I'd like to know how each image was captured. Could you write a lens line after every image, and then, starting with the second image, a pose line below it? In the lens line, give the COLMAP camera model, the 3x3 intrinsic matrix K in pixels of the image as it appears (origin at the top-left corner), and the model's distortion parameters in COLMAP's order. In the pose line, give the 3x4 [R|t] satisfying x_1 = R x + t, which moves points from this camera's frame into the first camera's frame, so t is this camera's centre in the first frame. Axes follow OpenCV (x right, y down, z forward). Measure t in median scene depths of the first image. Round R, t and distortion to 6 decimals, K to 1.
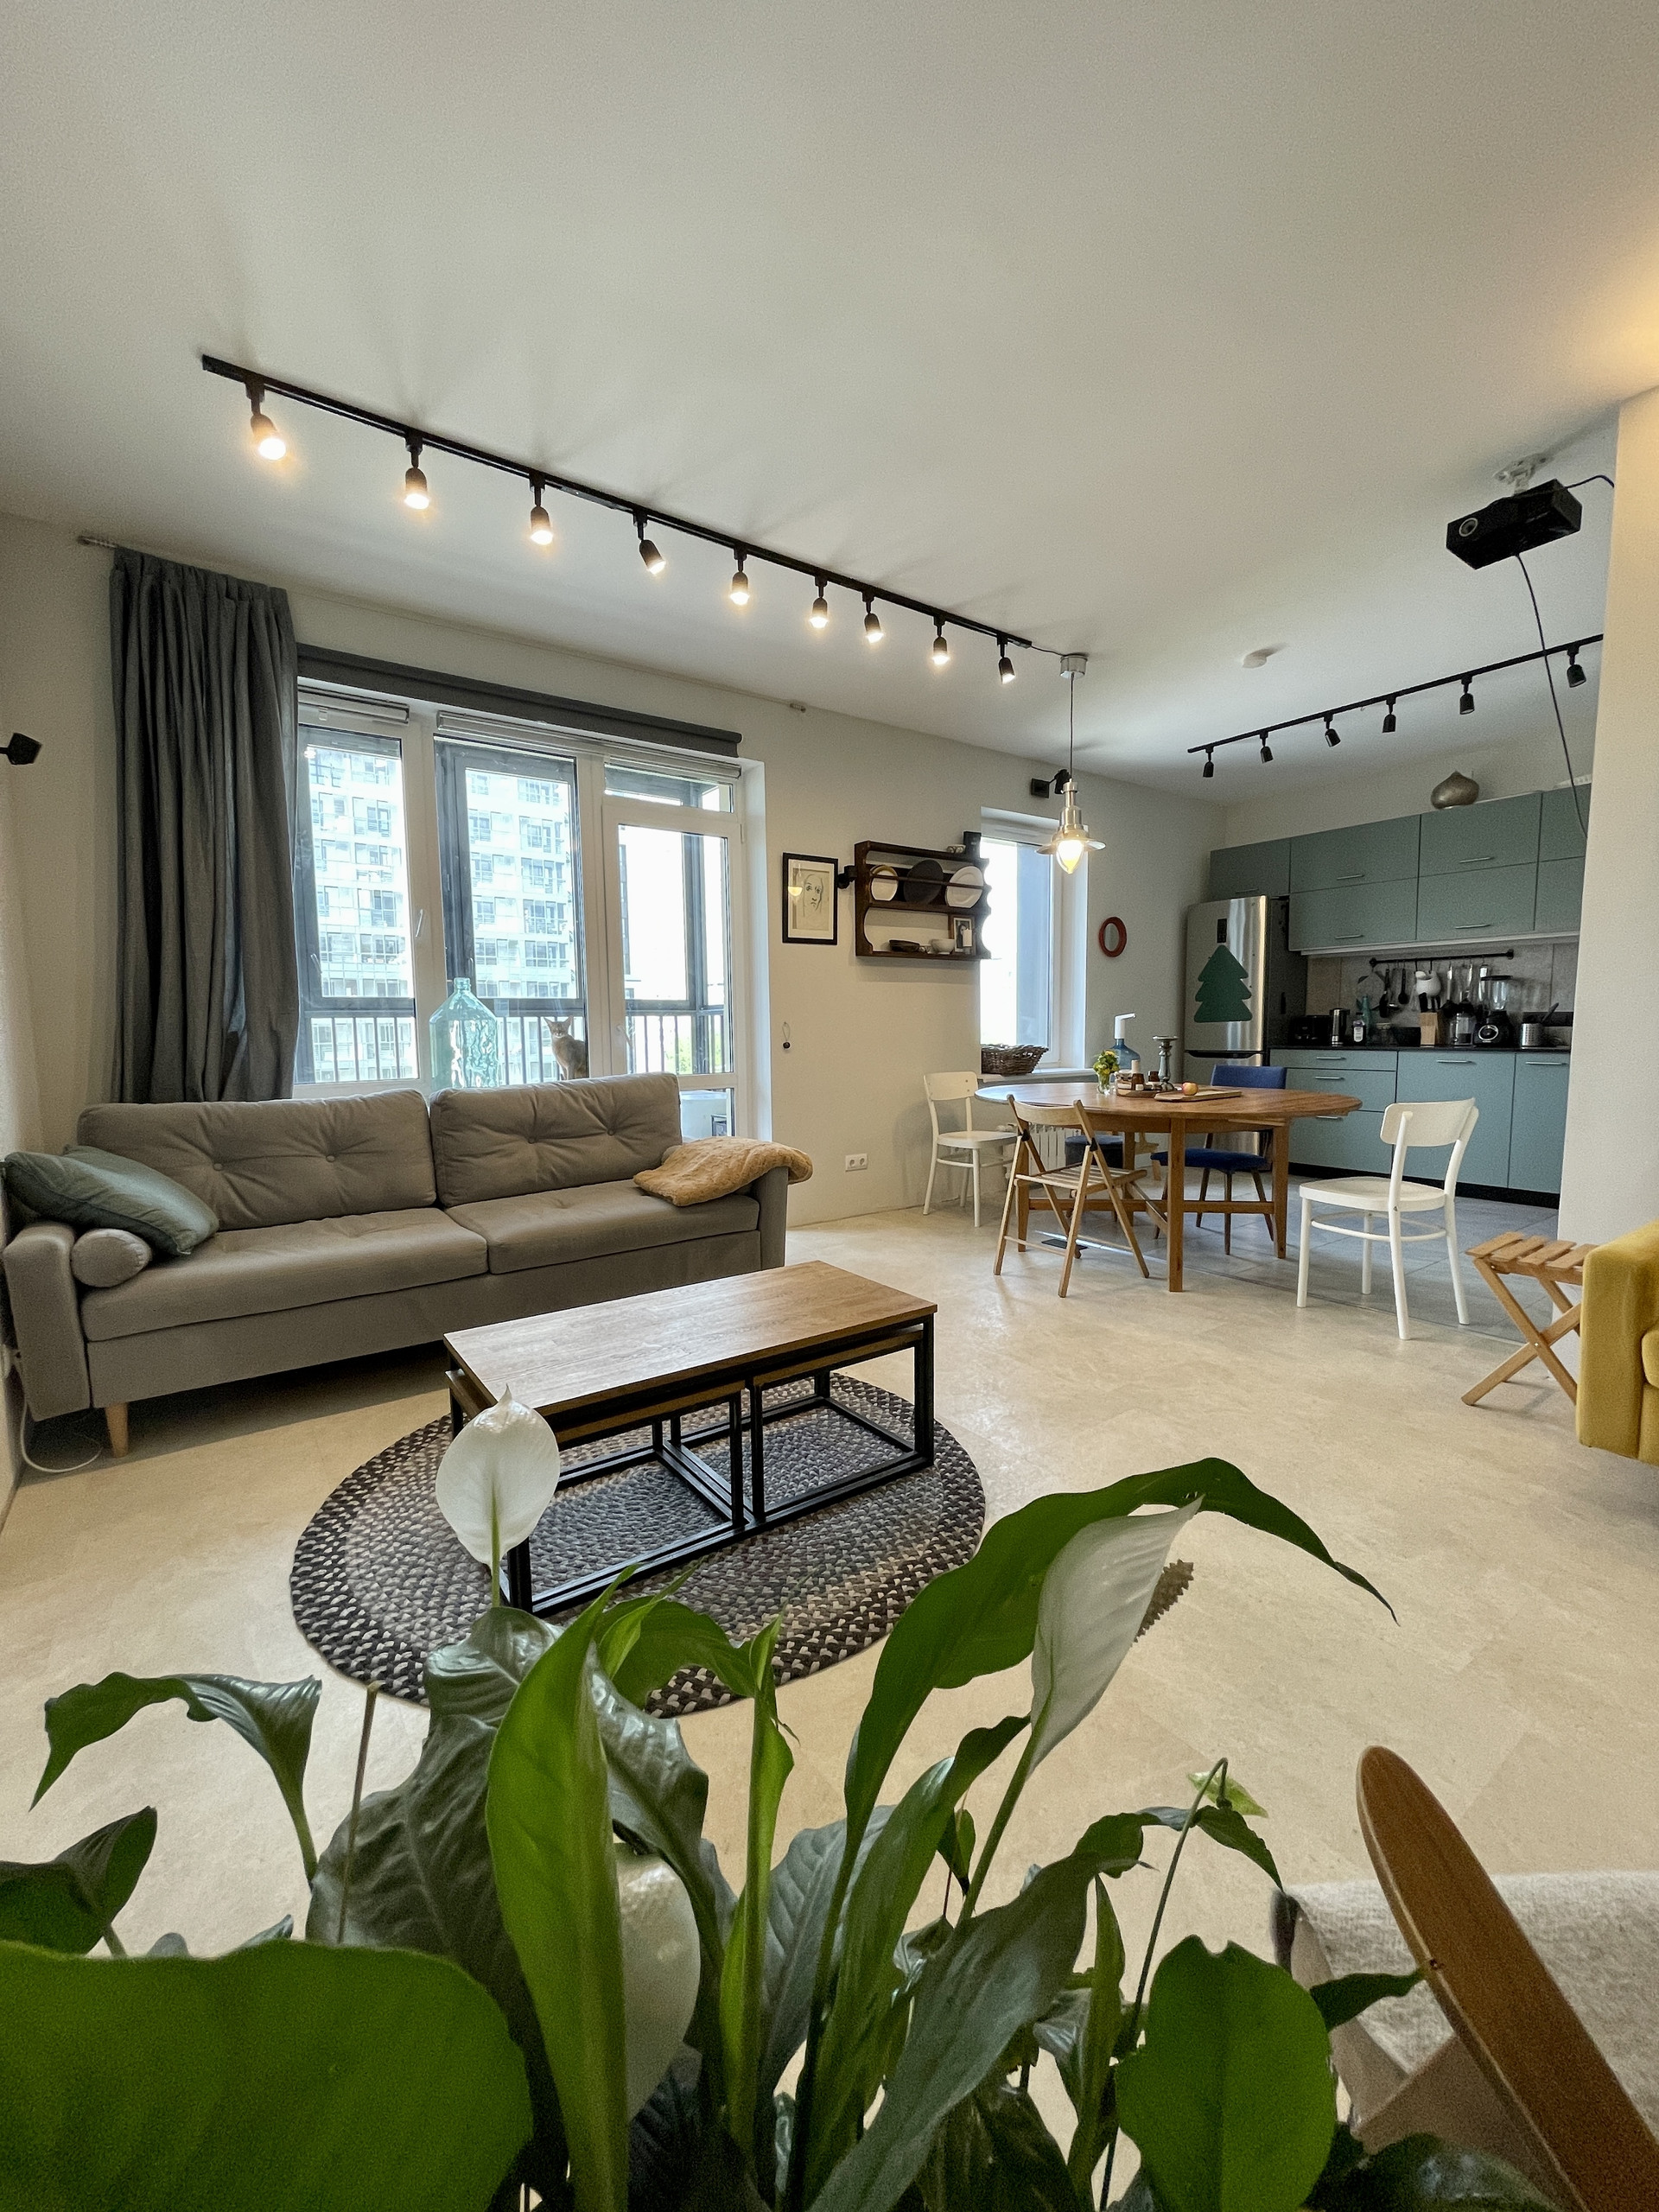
lens RADIAL K [[883.1, 0, 834.7], [0, 883.1, 1112.7], [0, 0, 1]] dist [-0.003618, 0.000400]
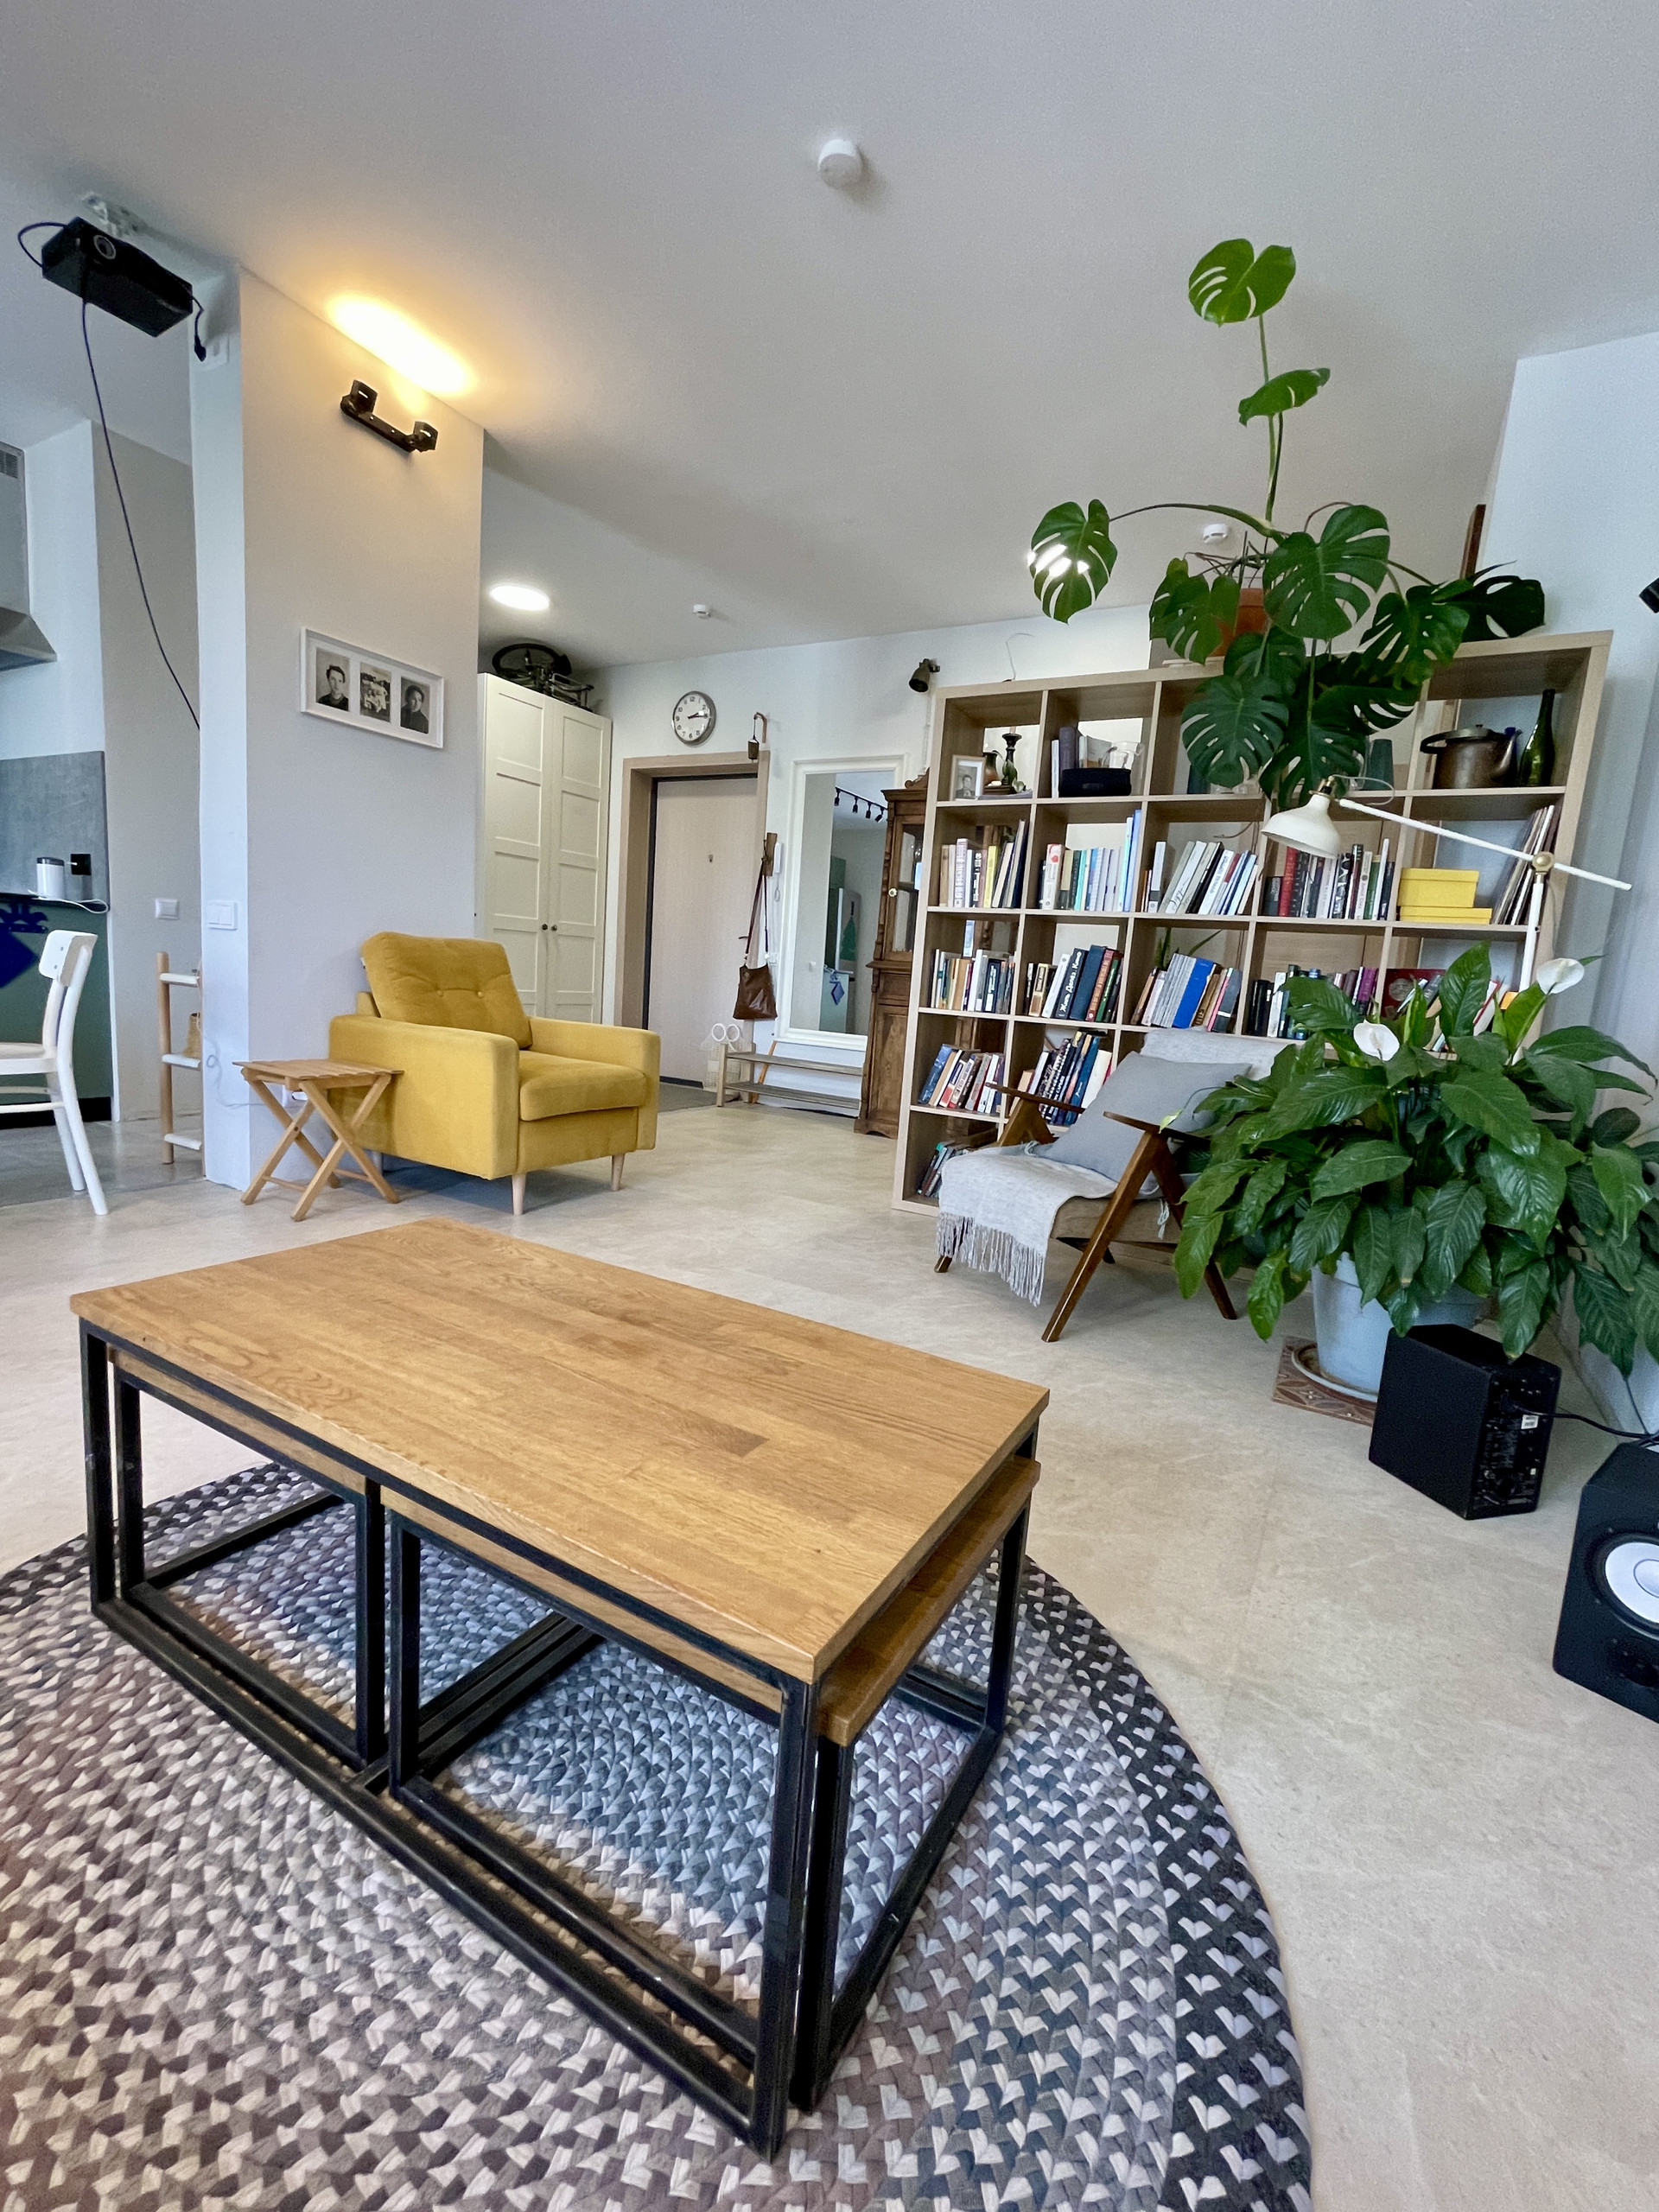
lens RADIAL K [[937.3, 0, 825.1], [0, 937.3, 1109.0], [0, 0, 1]] dist [-0.001960, 0.000794]
pose [[-0.407149, -0.147998, 0.901291, -0.278811], [0.024295, 0.984681, 0.172666, 0.009952], [-0.913039, 0.092198, -0.397316, 0.444353]]
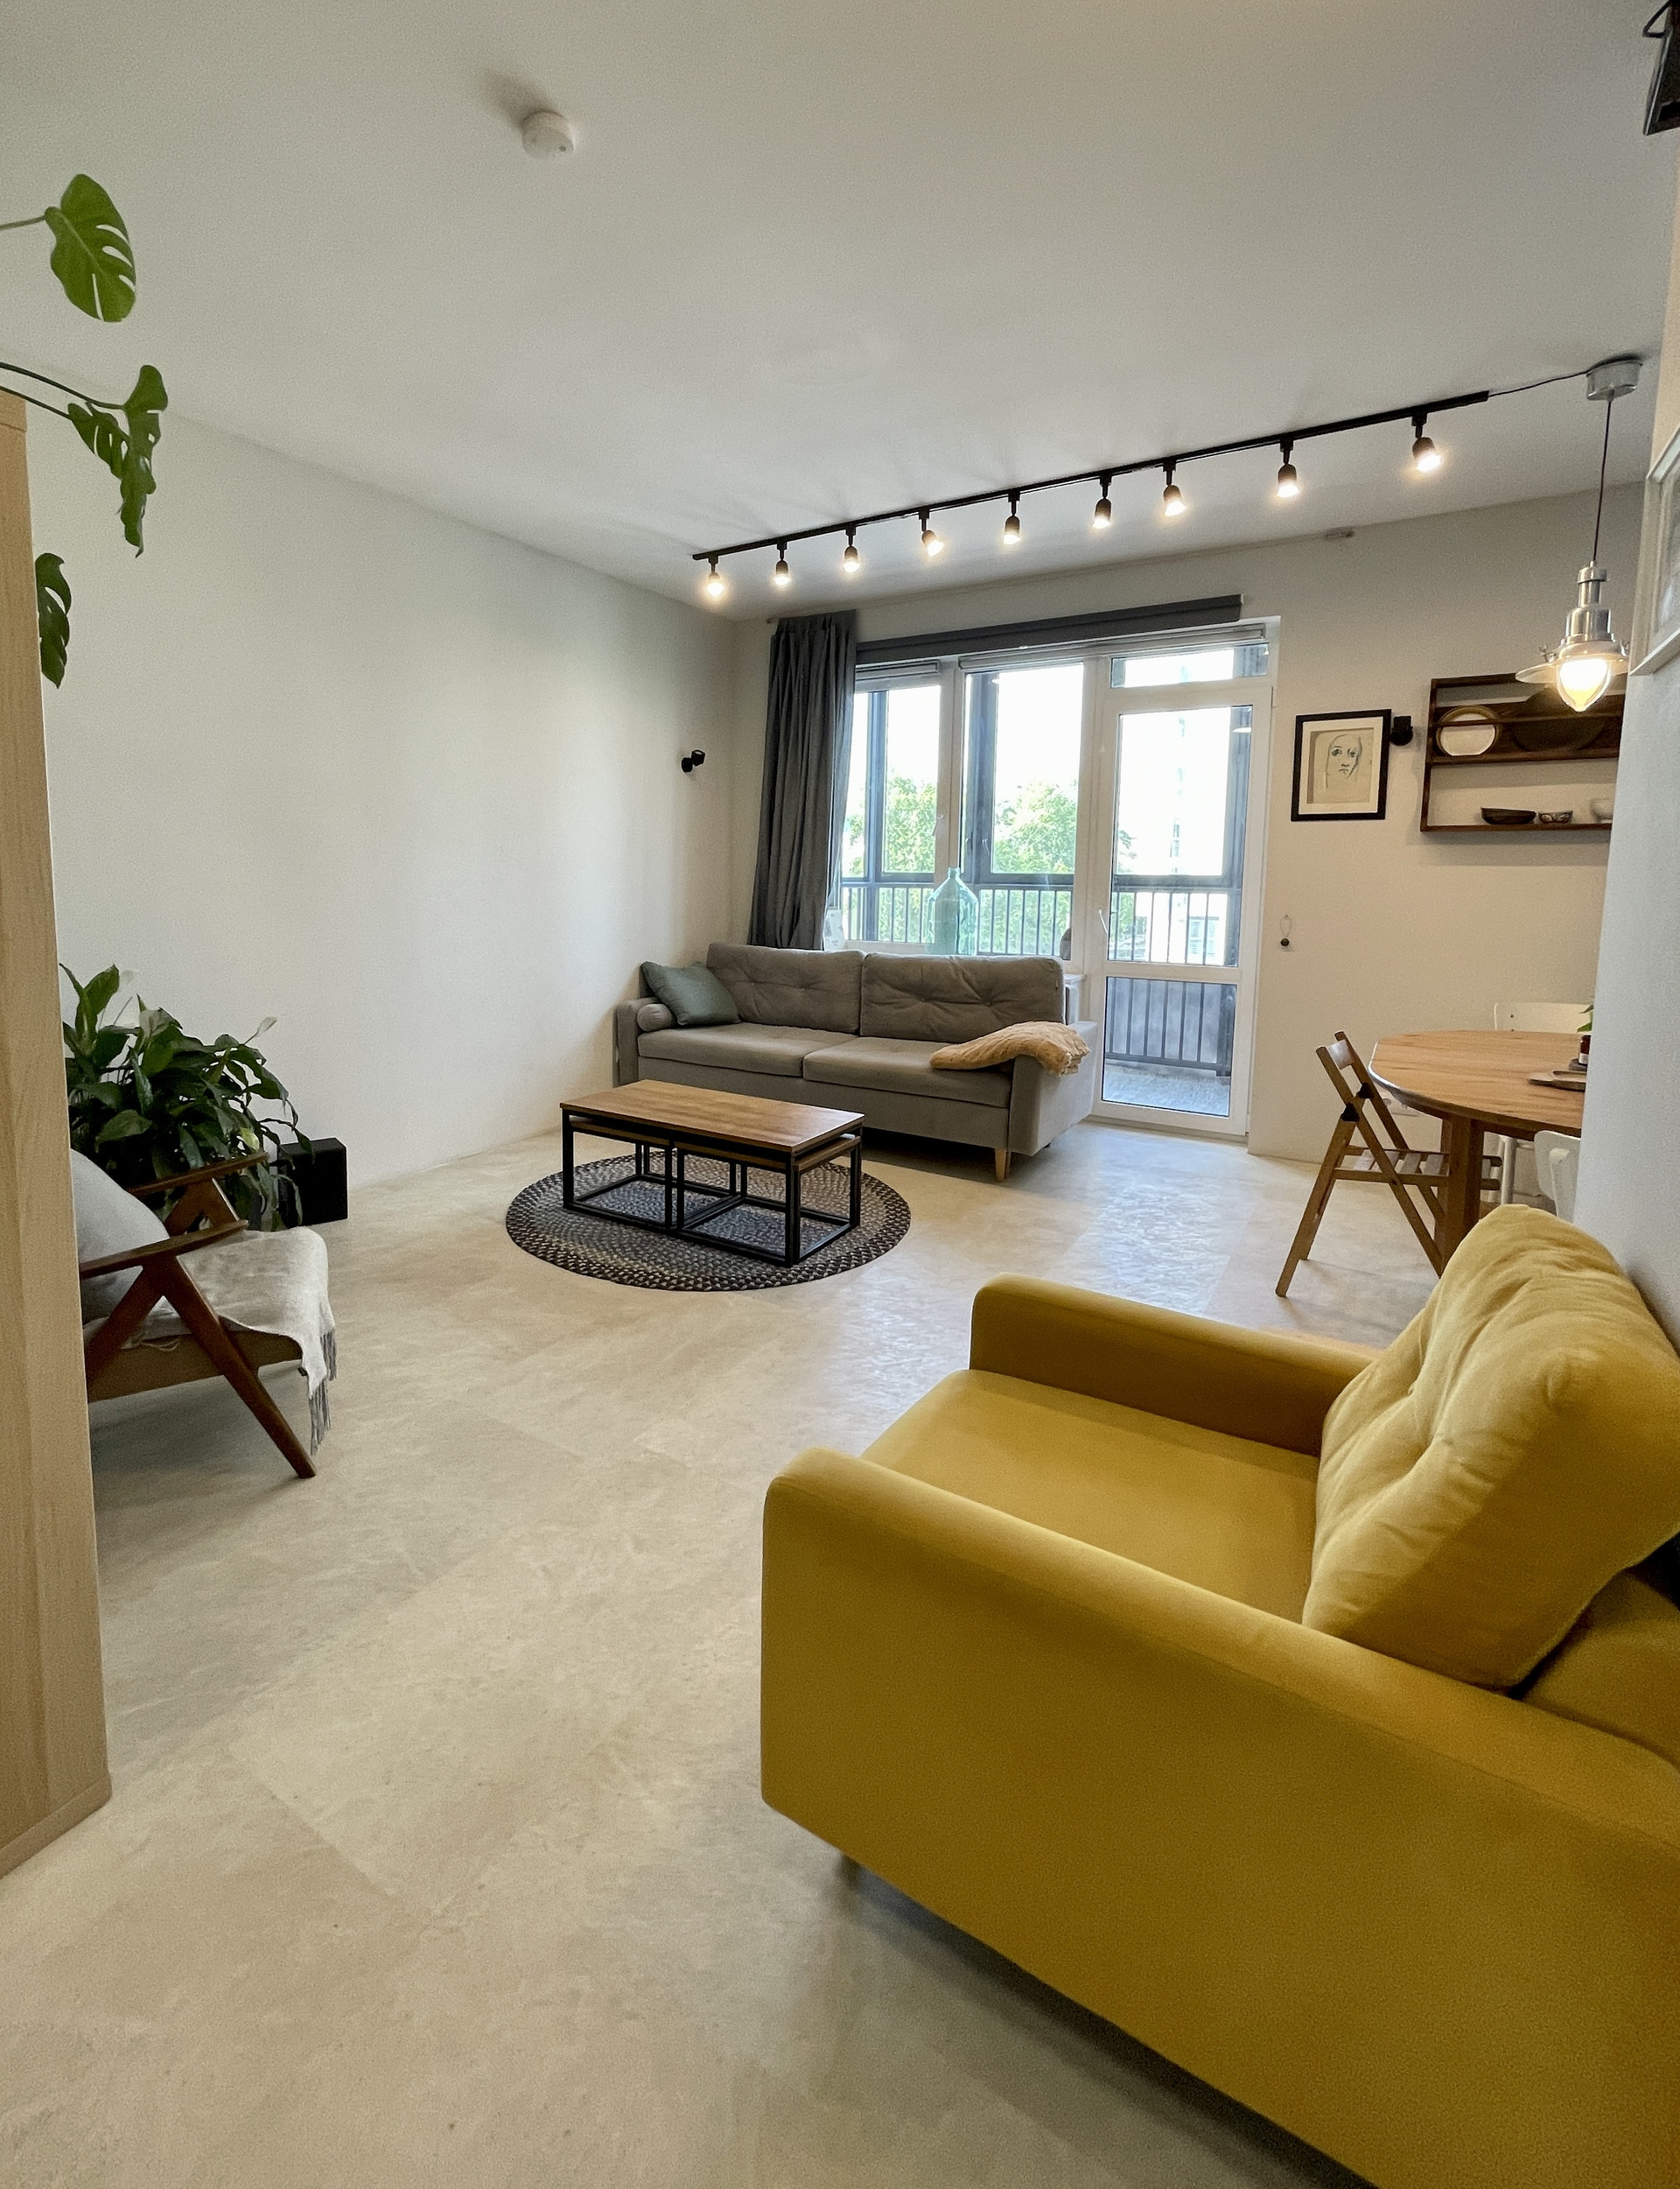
lens RADIAL K [[1027.9, 0, 748.8], [0, 1027.9, 967.8], [0, 0, 1]] dist [-0.001117, -0.000029]
pose [[0.354669, 0.106610, -0.928894, 0.652141], [-0.108861, 0.991430, 0.072223, -0.064859], [0.928633, 0.075505, 0.363235, 0.162235]]
